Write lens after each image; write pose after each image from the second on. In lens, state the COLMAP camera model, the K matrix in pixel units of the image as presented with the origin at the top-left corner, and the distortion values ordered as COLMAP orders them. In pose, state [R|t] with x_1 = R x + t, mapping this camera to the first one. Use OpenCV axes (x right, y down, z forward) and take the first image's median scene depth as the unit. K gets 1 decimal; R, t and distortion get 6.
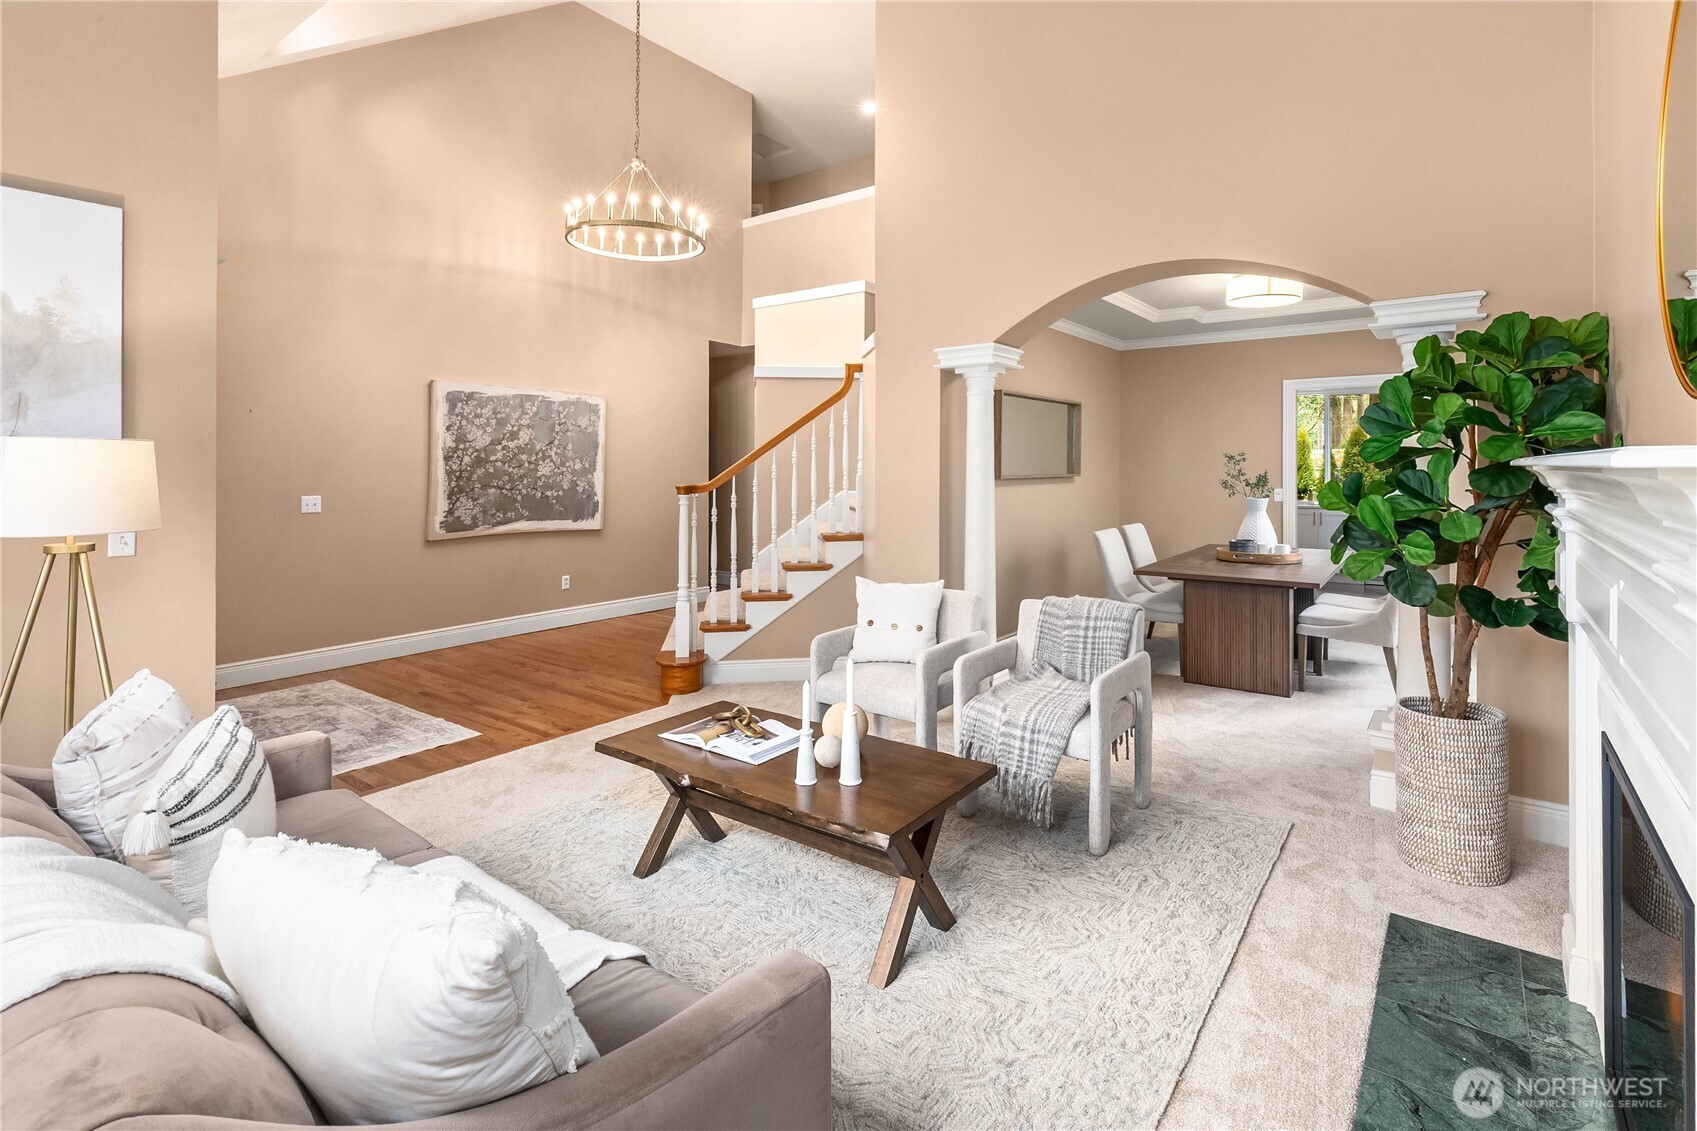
lens RADIAL K [[793.0, 0, 824.5], [0, 793.0, 462.3], [0, 0, 1]] dist [0.000812, -0.000389]
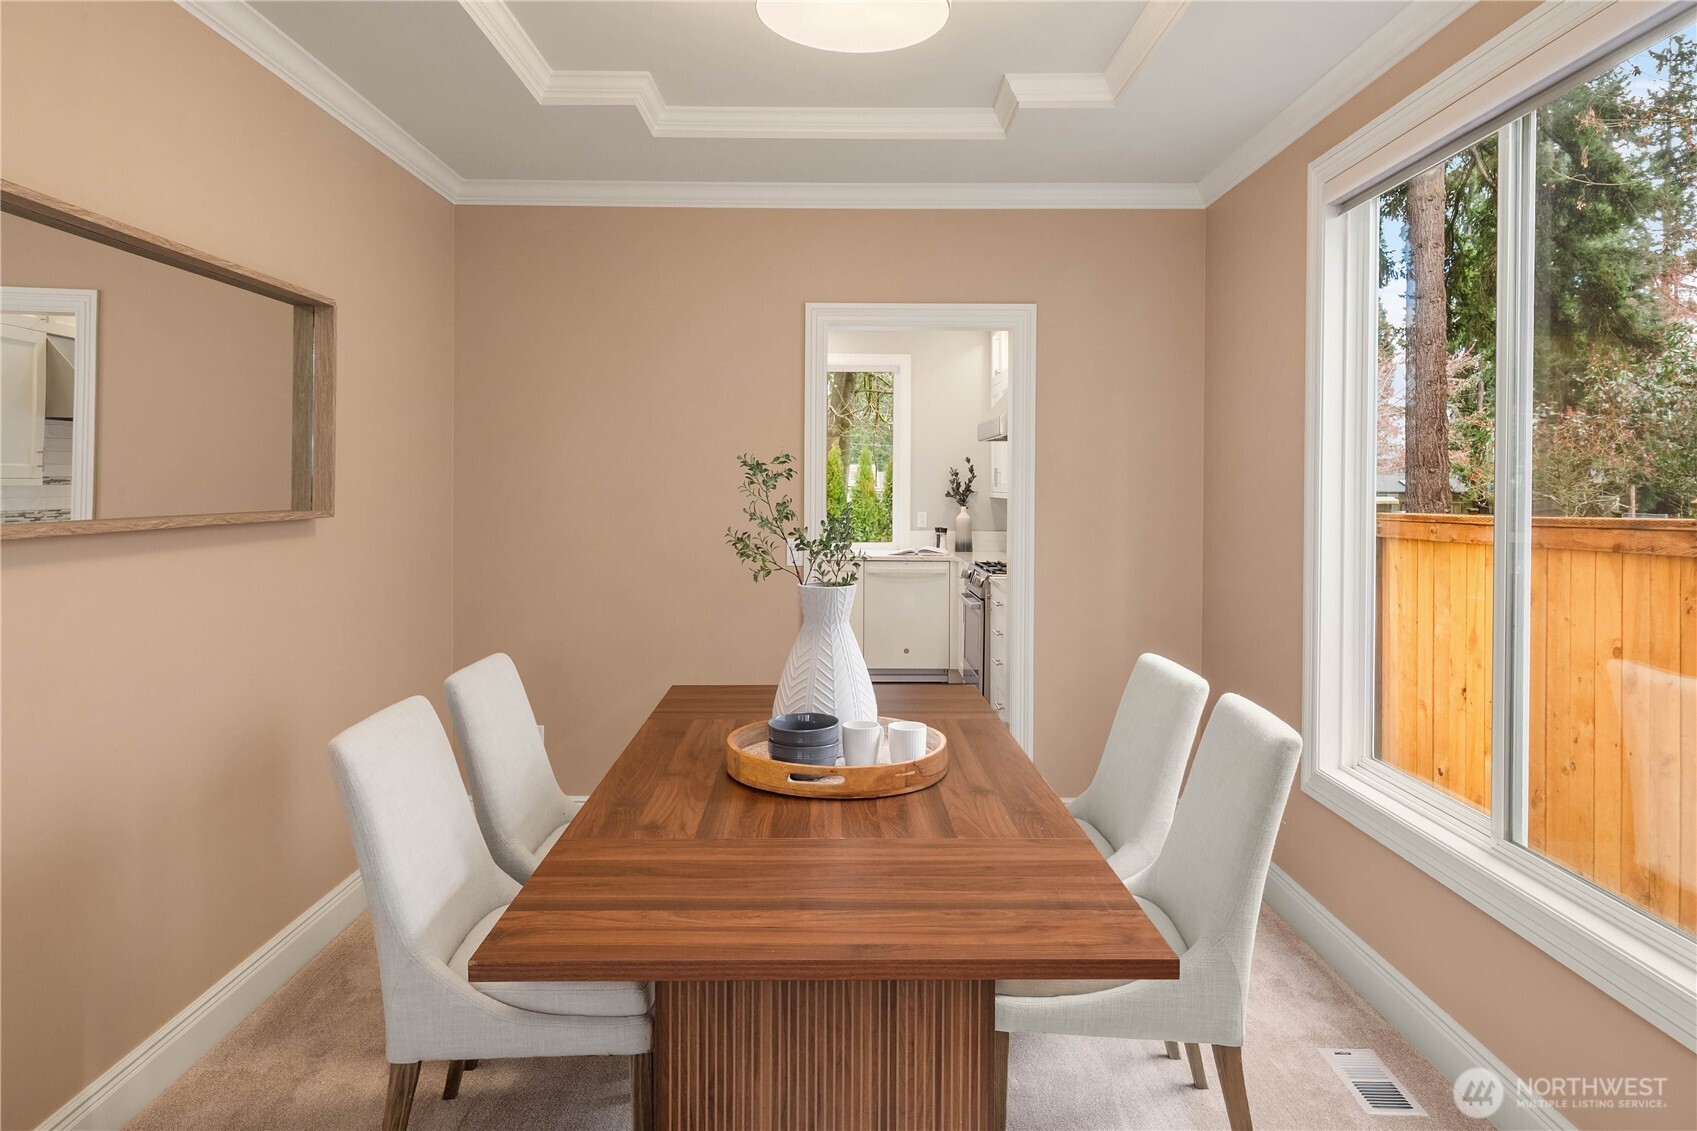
lens RADIAL K [[1024.1, 0, 815.5], [0, 1024.1, 483.4], [0, 0, 1]] dist [0.001932, -0.000413]
pose [[0.779565, 0.005484, 0.626297, 0.240734], [-0.009410, 0.999951, 0.002957, -0.000483], [-0.626250, -0.008198, 0.779579, 0.607320]]
